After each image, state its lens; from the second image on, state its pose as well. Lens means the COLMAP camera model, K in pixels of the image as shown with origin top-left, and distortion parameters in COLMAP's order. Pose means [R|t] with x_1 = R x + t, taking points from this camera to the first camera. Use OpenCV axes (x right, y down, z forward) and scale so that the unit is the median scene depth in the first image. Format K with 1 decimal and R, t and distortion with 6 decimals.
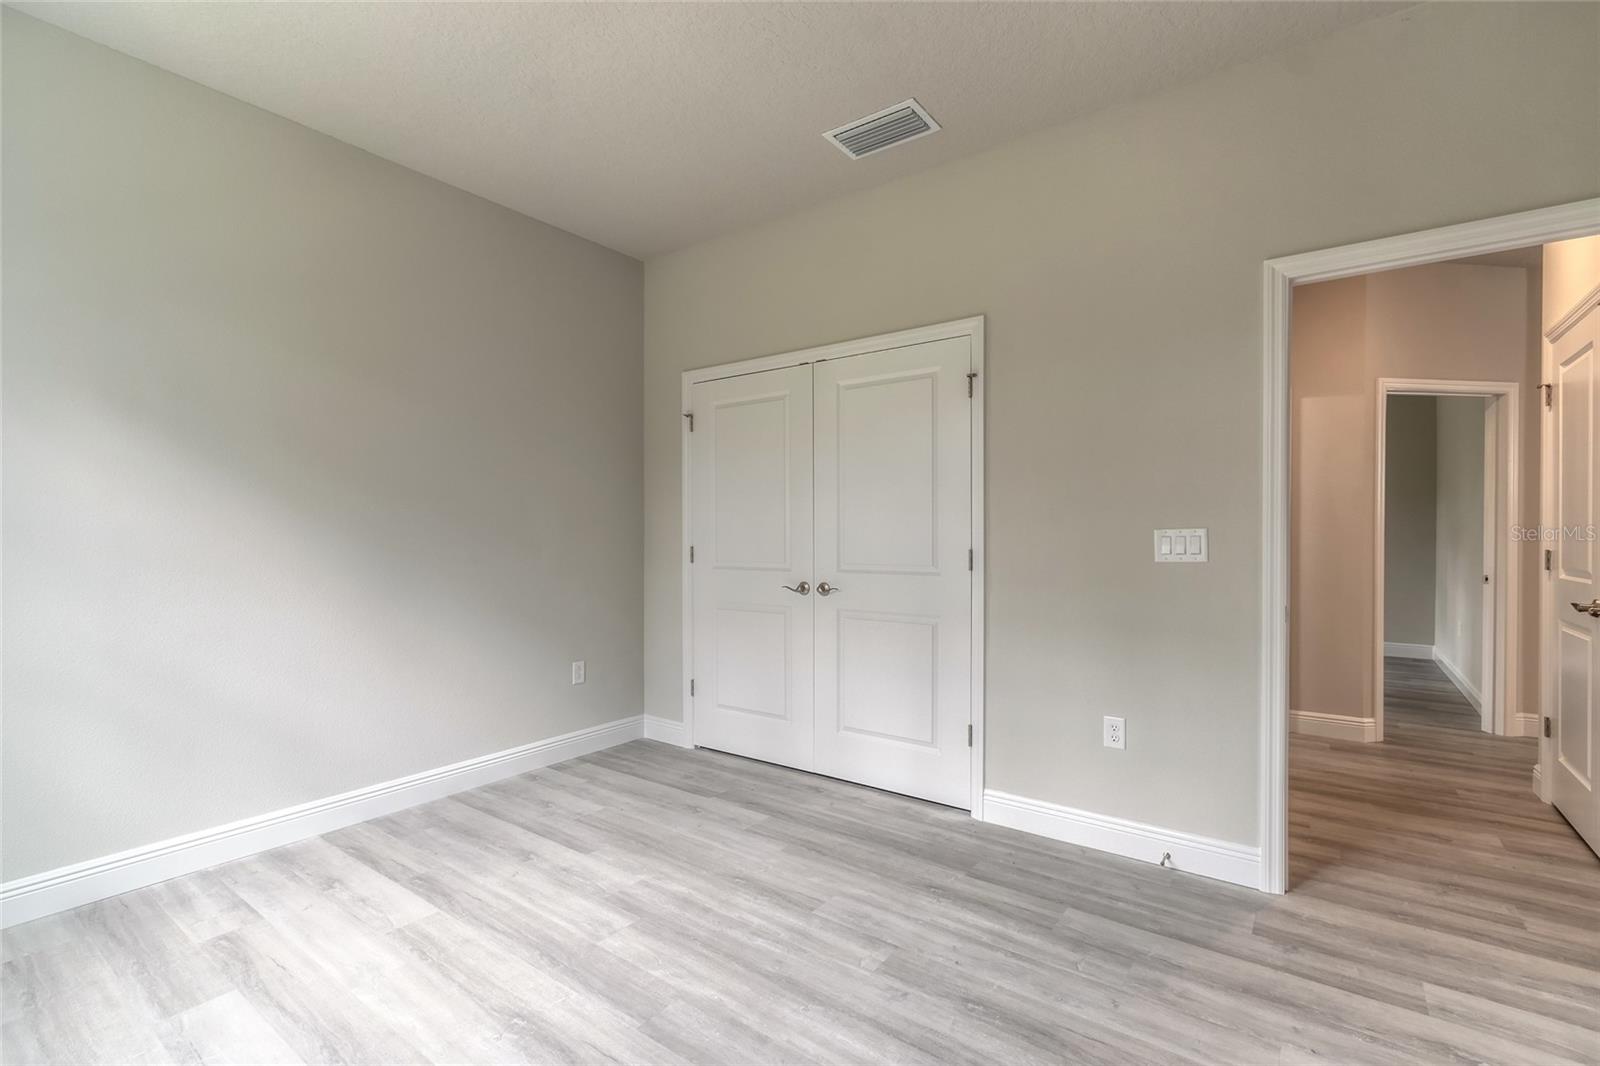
lens RADIAL K [[723.2, 0, 775.4], [0, 723.2, 539.4], [0, 0, 1]] dist [0.011610, -0.004503]
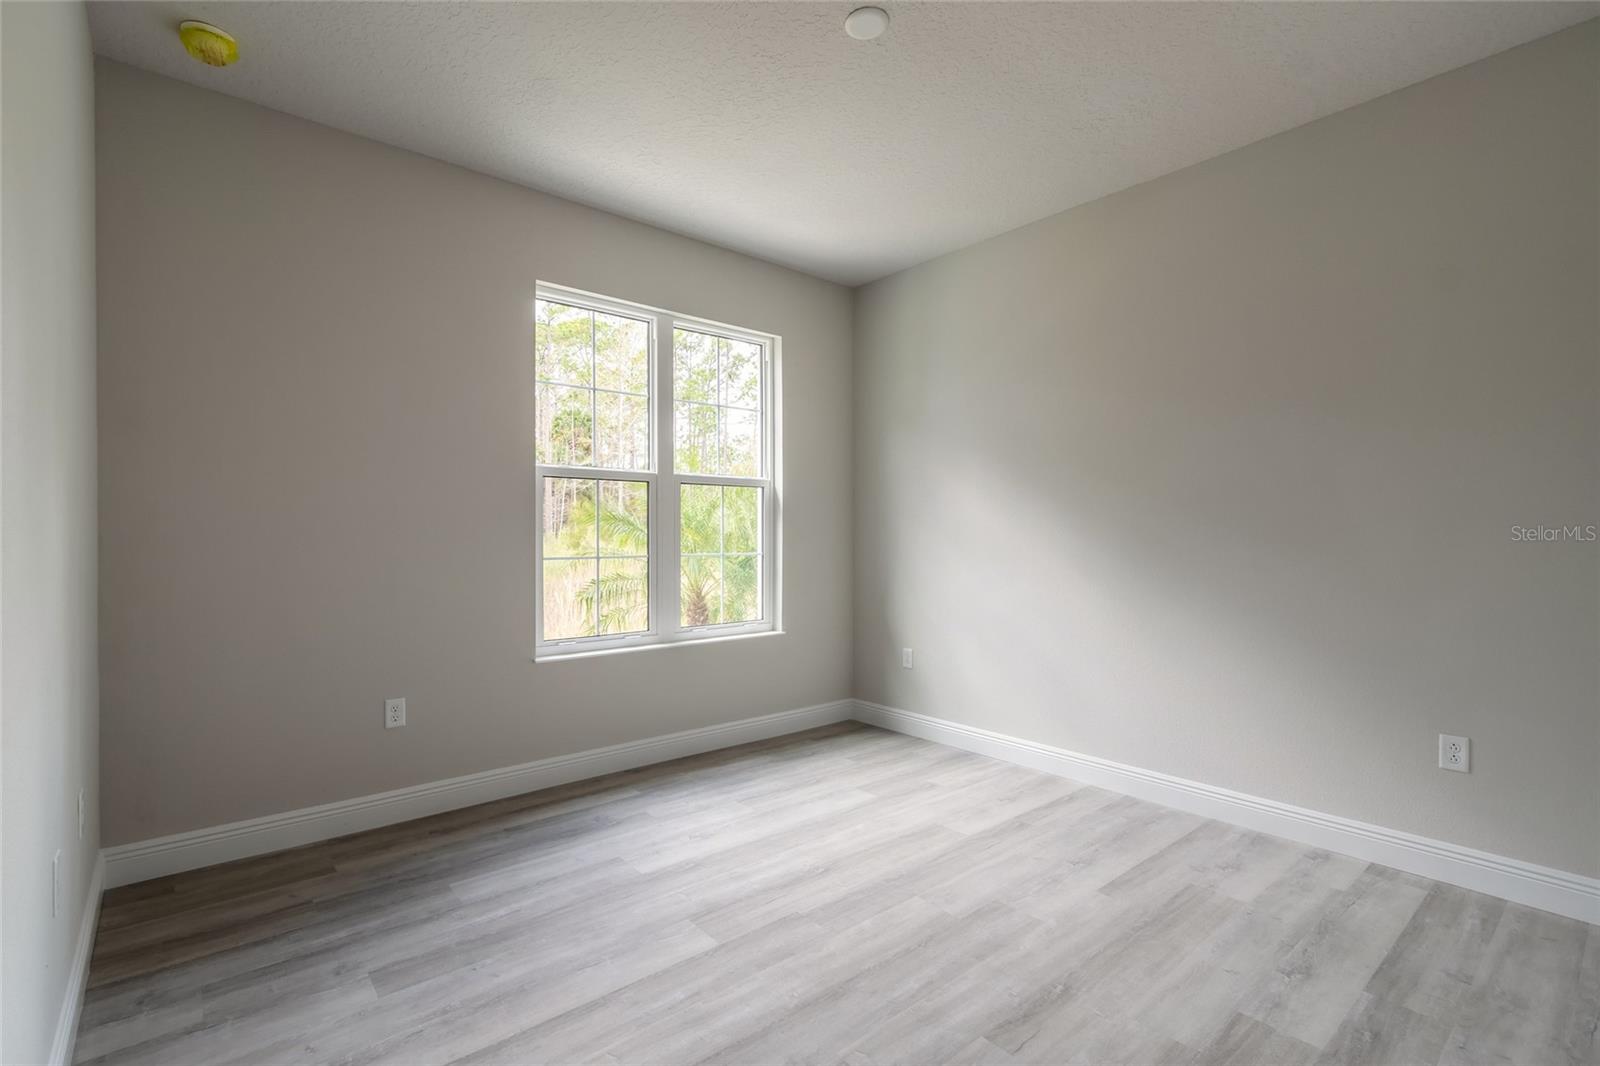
lens RADIAL K [[723.2, 0, 775.4], [0, 723.2, 539.4], [0, 0, 1]] dist [0.011610, -0.004503]
pose [[-0.231894, 0.003335, -0.972735, 0.667619], [-0.007865, 0.999955, 0.005303, -0.004027], [0.972709, 0.008880, -0.231857, 0.770600]]
